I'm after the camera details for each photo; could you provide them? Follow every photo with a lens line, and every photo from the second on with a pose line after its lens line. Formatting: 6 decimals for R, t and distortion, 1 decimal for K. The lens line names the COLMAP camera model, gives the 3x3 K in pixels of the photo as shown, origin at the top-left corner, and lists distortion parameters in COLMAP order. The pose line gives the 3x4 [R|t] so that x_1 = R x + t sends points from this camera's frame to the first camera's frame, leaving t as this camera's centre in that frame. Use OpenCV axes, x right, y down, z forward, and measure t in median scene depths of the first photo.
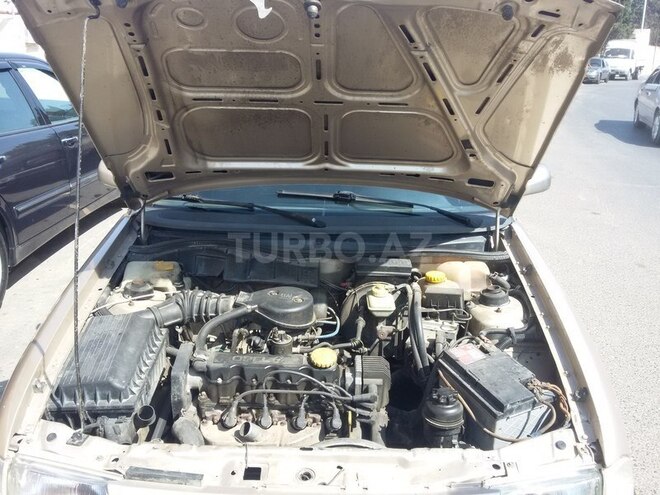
lens RADIAL K [[598.5, 0, 329.6], [0, 598.5, 246.3], [0, 0, 1]] dist [0.002960, 0.000000]
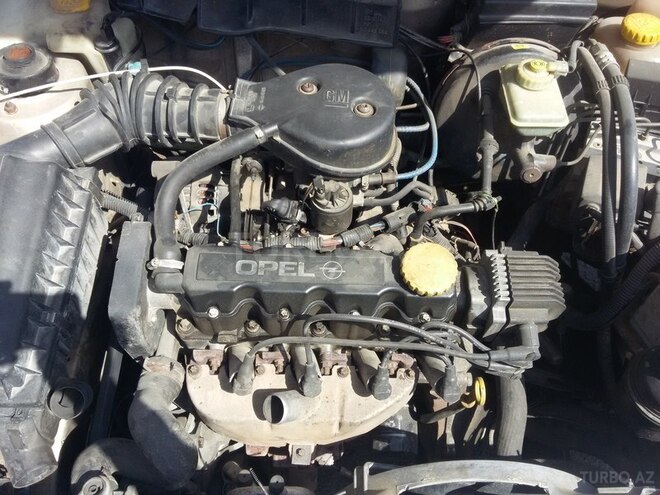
lens RADIAL K [[598.5, 0, 333.0], [0, 598.5, 248.8], [0, 0, 1]] dist [0.002960, 0.000000]
pose [[0.999999, 0.000295, -0.001642, -0.076073], [0.000697, 0.820165, 0.572126, -0.084917], [0.001515, -0.572127, 0.820164, 0.560181]]
